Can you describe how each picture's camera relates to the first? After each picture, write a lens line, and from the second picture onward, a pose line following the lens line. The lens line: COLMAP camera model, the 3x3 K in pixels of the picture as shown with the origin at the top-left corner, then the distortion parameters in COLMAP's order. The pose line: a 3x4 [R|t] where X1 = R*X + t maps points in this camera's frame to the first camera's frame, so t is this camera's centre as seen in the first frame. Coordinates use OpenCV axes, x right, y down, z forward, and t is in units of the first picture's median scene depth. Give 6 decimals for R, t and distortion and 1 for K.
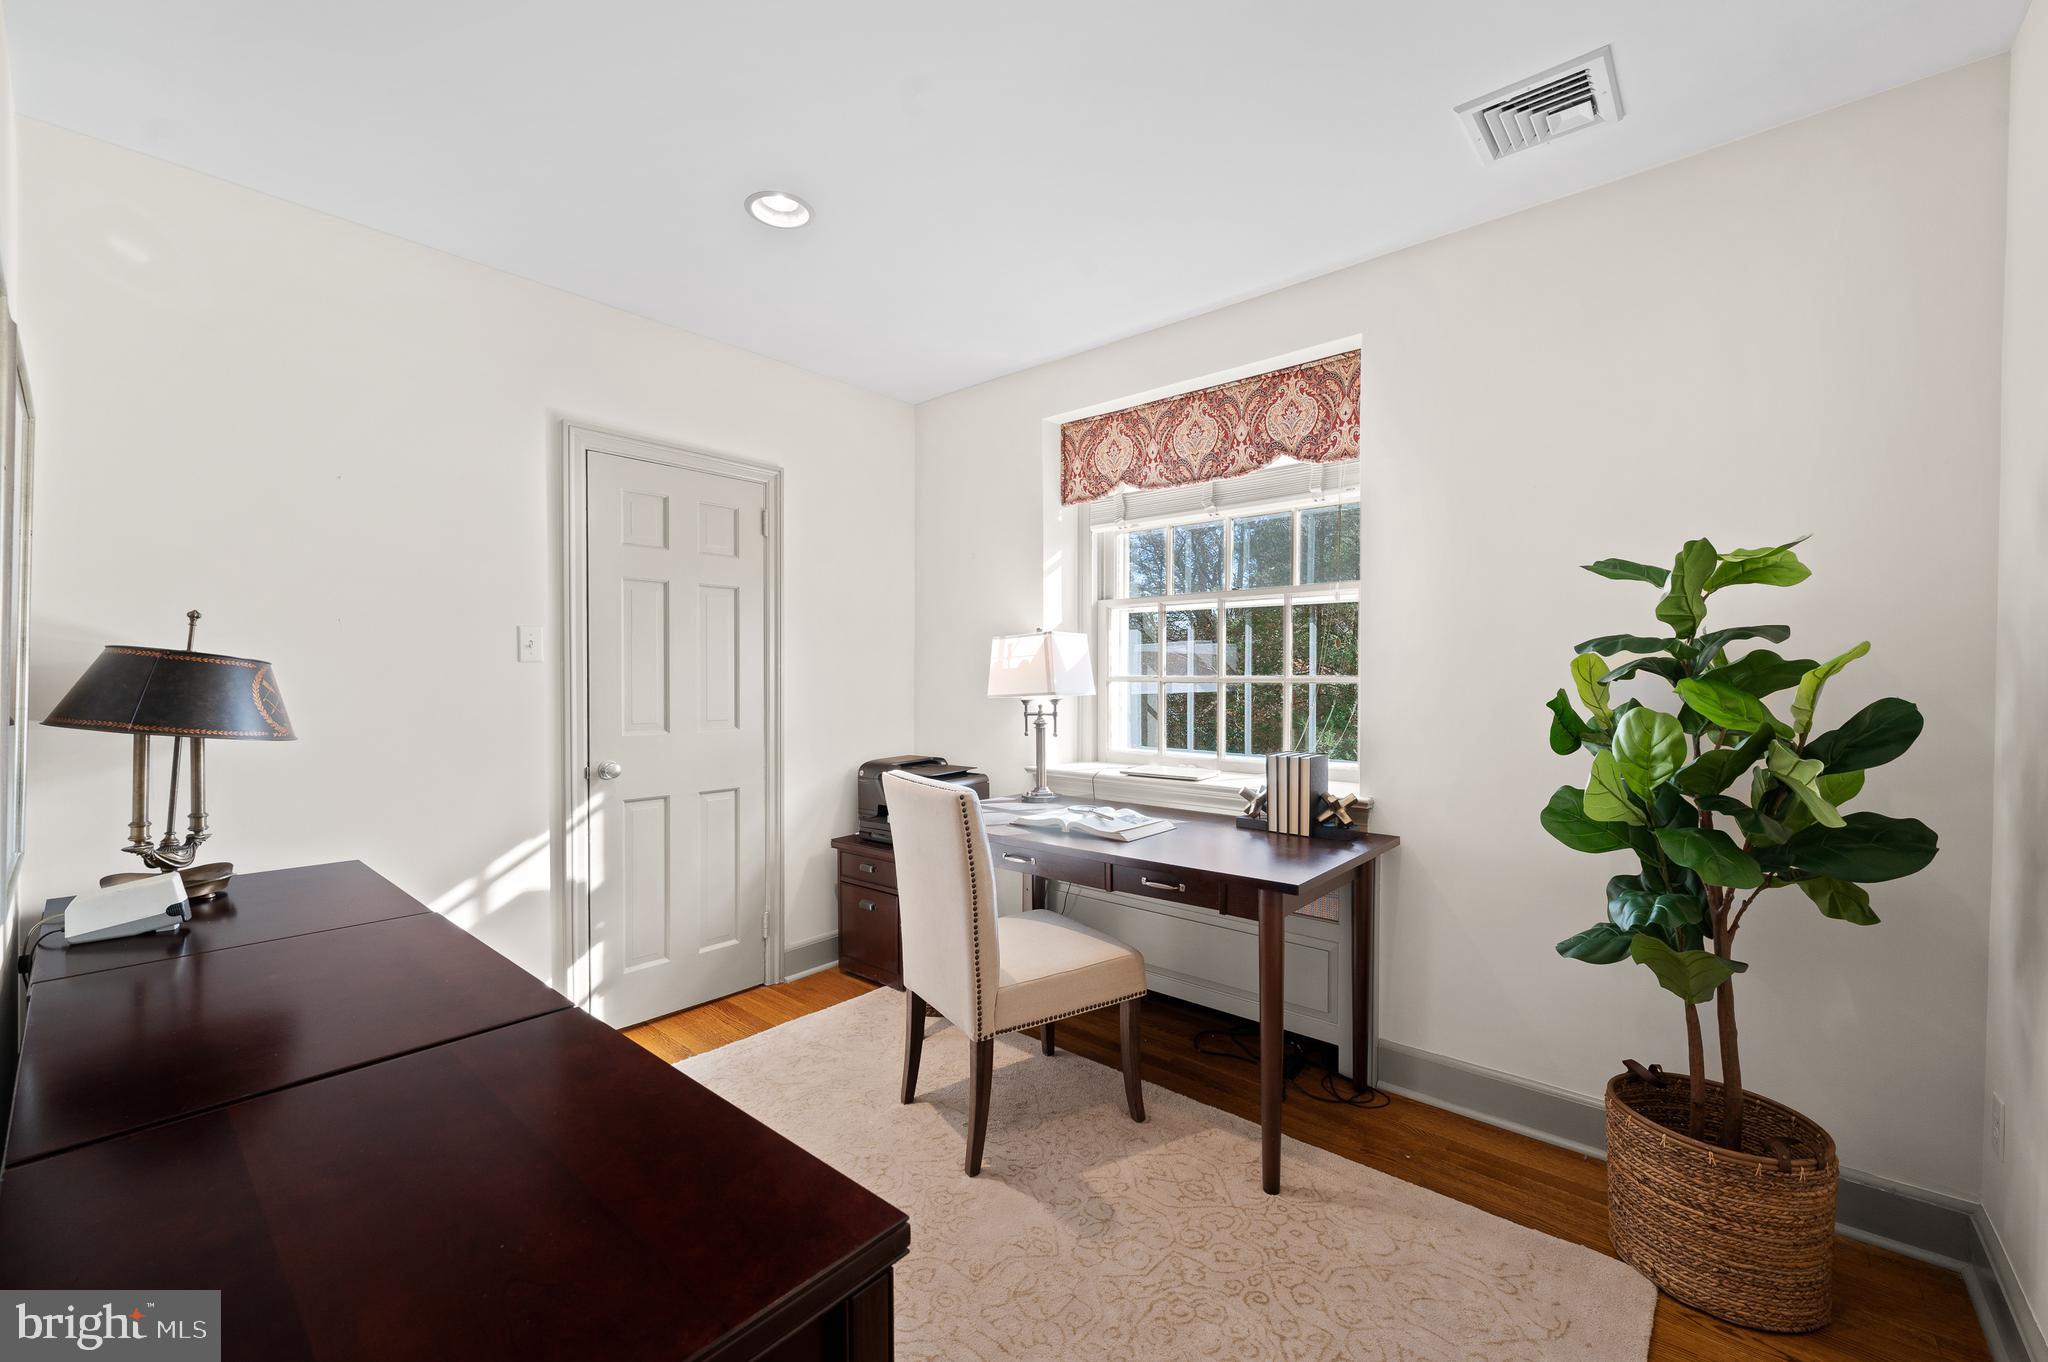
lens RADIAL K [[826.4, 0, 1026.0], [0, 826.4, 676.4], [0, 0, 1]] dist [-0.002003, -0.000415]
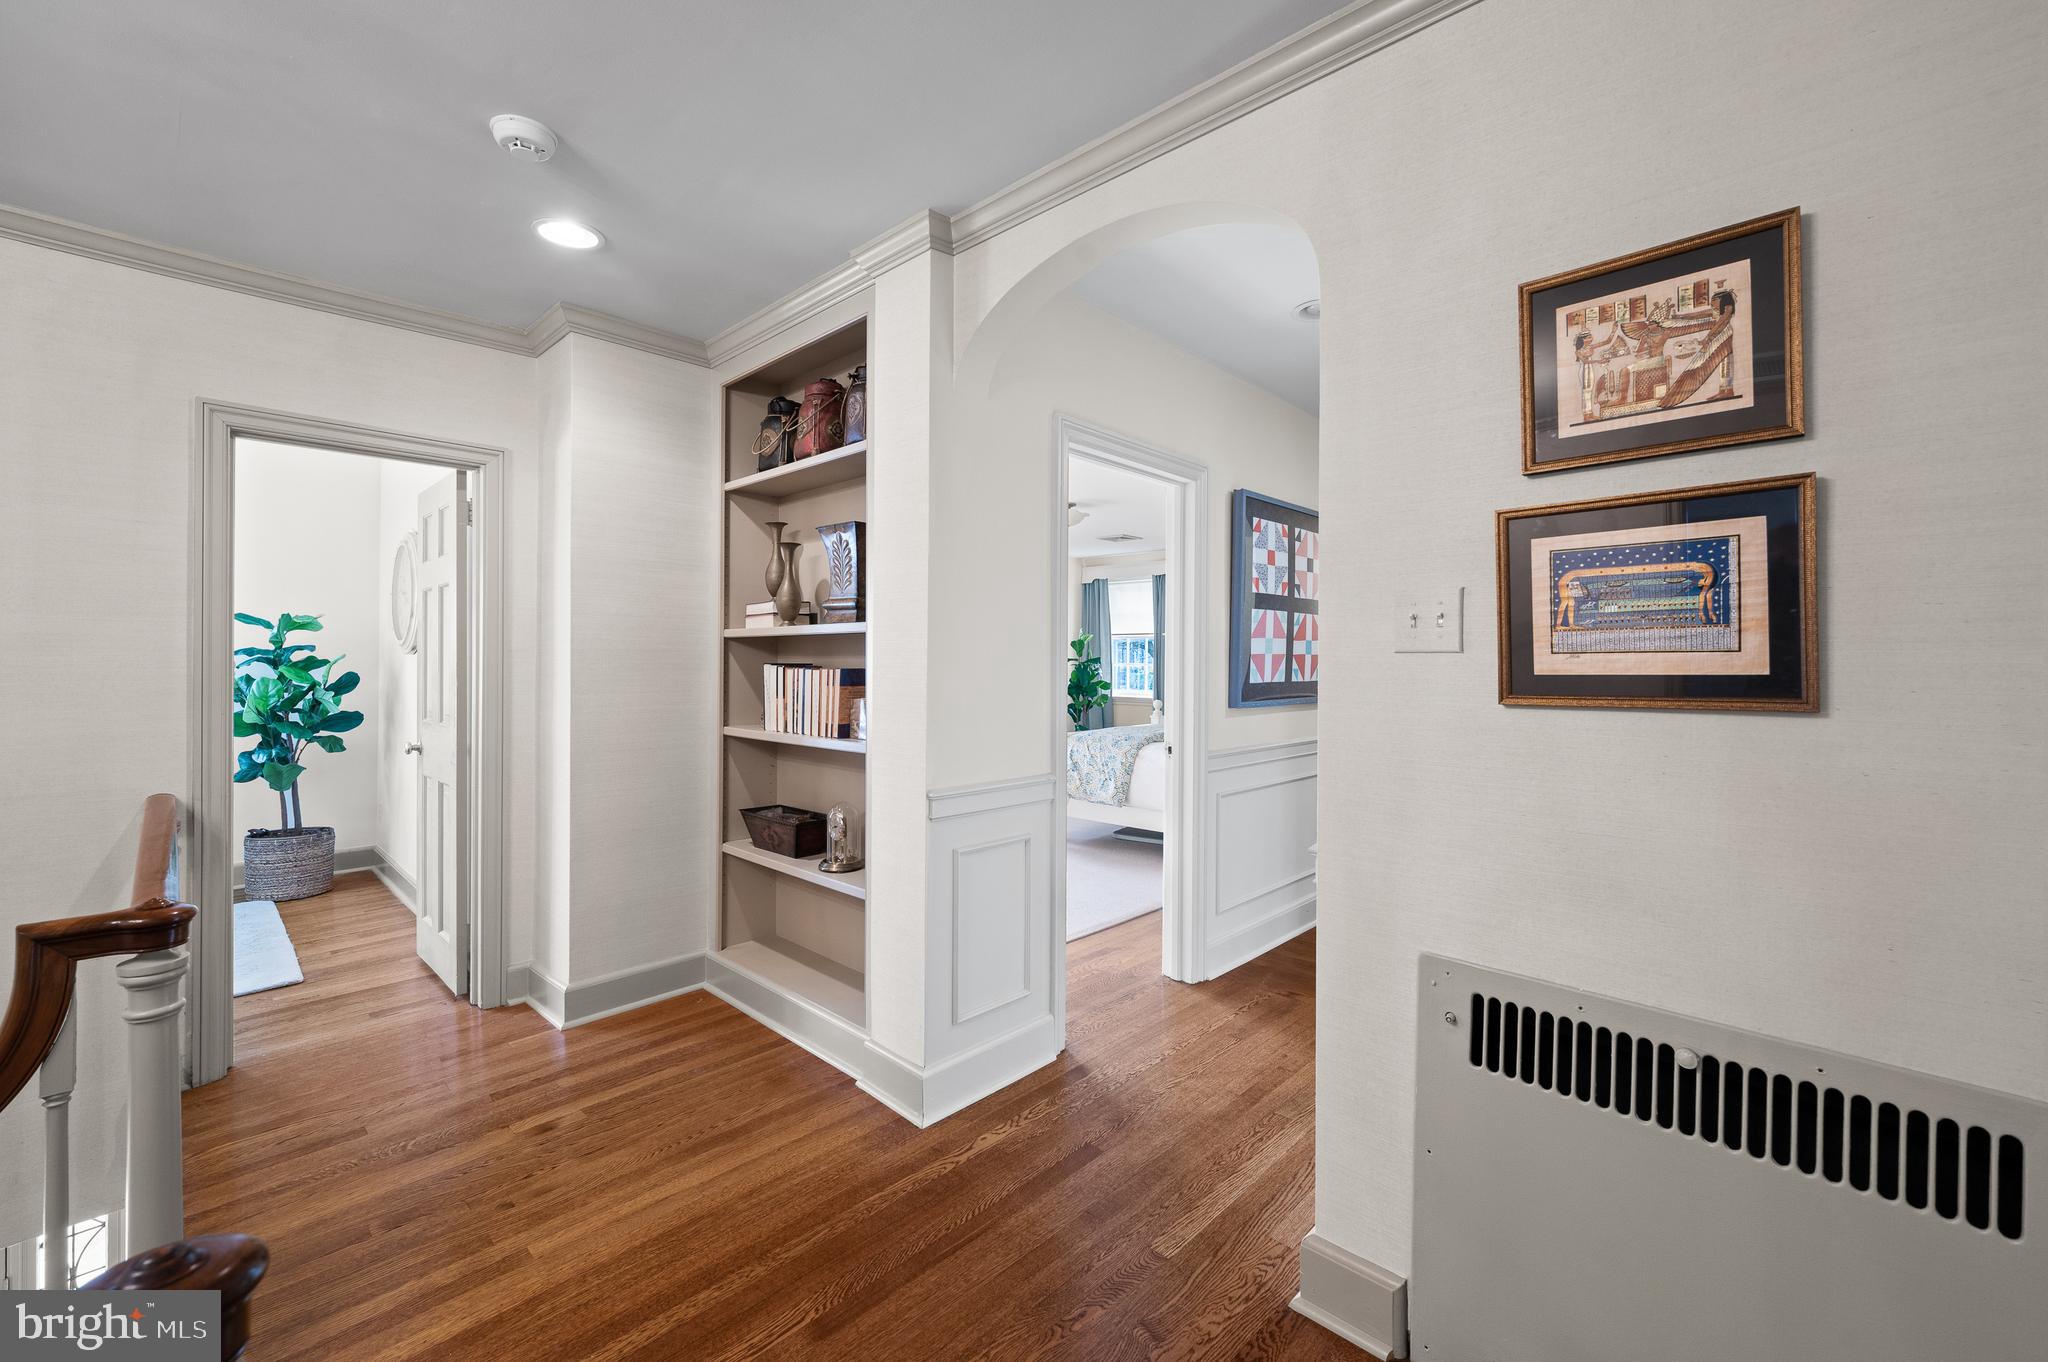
lens RADIAL K [[826.4, 0, 1026.3], [0, 826.4, 664.9], [0, 0, 1]] dist [-0.002003, -0.000415]
pose [[0.041822, -0.009970, 0.999075, -1.725982], [0.001505, 0.999950, 0.009915, -0.021682], [-0.999124, 0.001089, 0.041835, -1.482046]]
